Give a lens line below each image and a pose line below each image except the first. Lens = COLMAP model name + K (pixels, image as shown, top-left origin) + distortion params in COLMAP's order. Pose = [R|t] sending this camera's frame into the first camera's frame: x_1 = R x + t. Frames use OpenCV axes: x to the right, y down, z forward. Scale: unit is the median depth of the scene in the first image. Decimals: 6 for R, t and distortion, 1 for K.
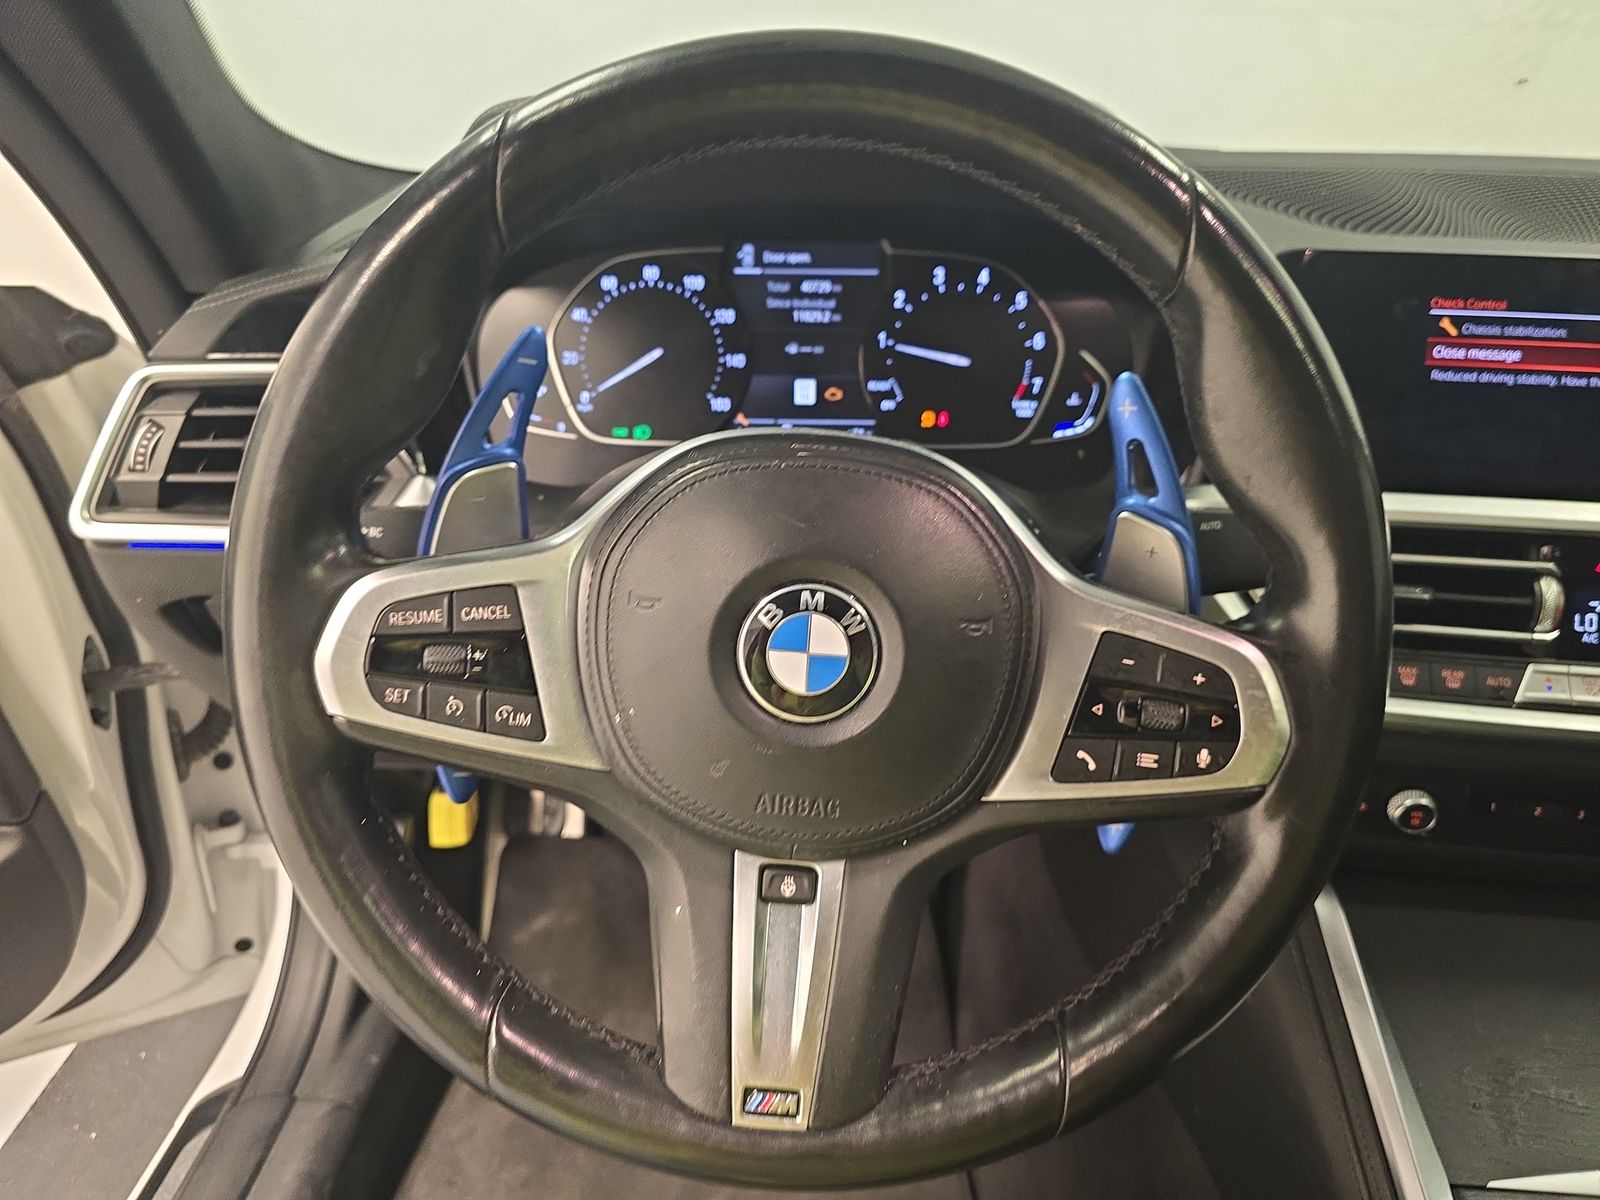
lens RADIAL K [[1078.1, 0, 799.6], [0, 1078.1, 608.6], [0, 0, 1]] dist [0.002783, -0.020032]
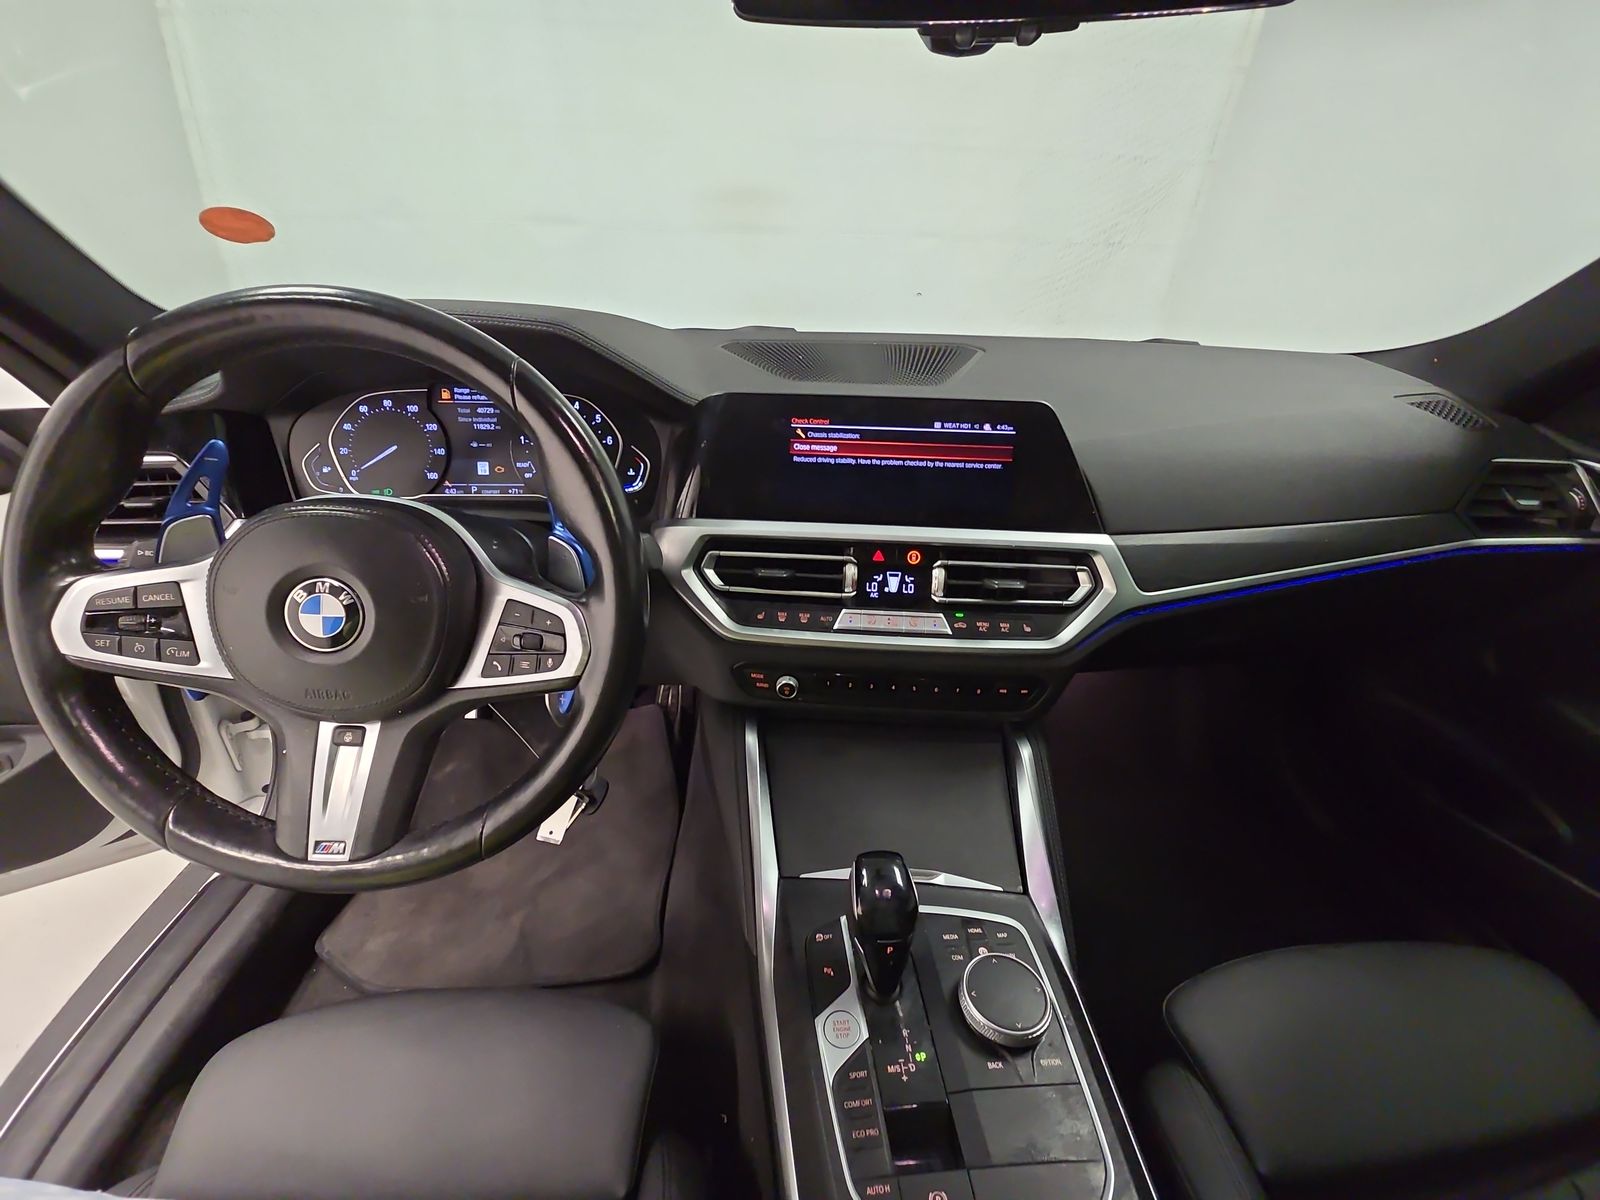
lens RADIAL K [[632.0, 0, 790.2], [0, 632.0, 601.0], [0, 0, 1]] dist [-0.013745, 0.000120]
pose [[0.996080, -0.023647, 0.085240, 0.479476], [0.021144, 0.999322, 0.030150, 0.000474], [-0.085895, -0.028229, 0.995904, -0.117920]]
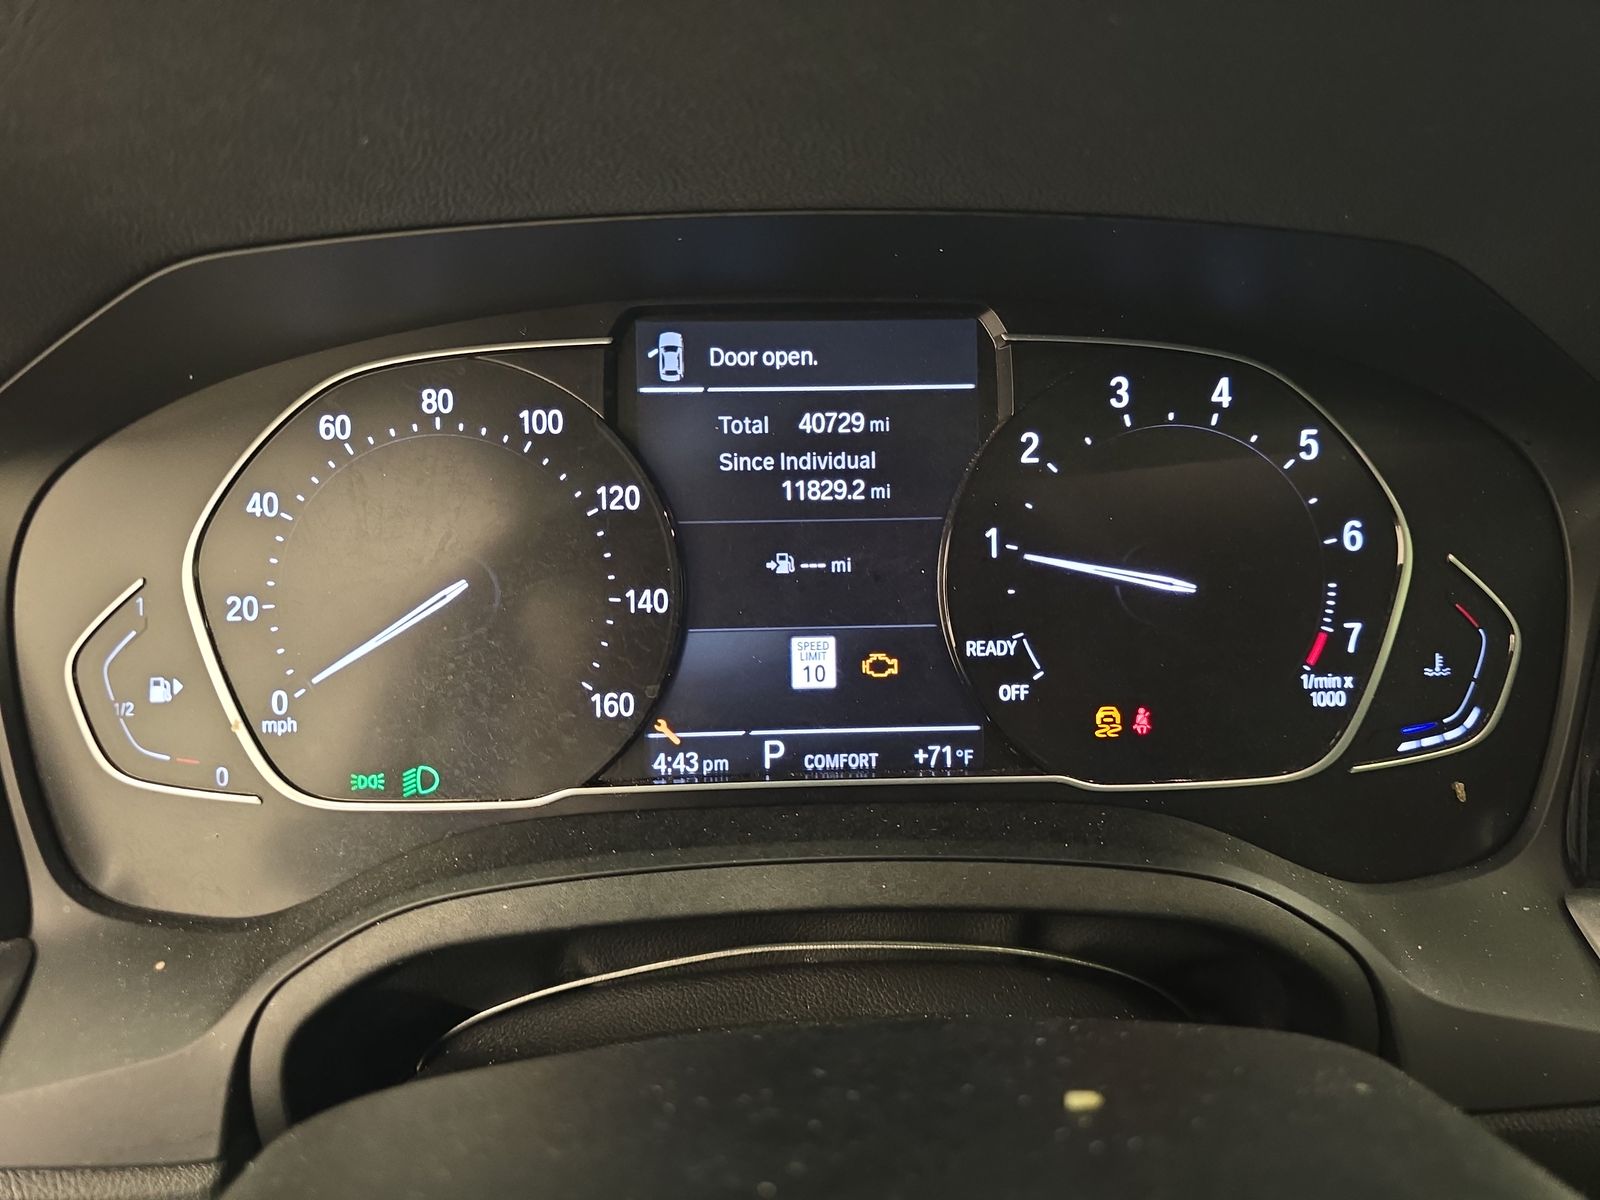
lens RADIAL K [[1078.1, 0, 800.1], [0, 1078.1, 602.3], [0, 0, 1]] dist [0.002783, -0.020032]
pose [[0.998204, -0.031471, 0.050967, -0.024245], [0.035841, 0.995543, -0.087235, -0.213315], [-0.047994, 0.088906, 0.994883, 0.649847]]
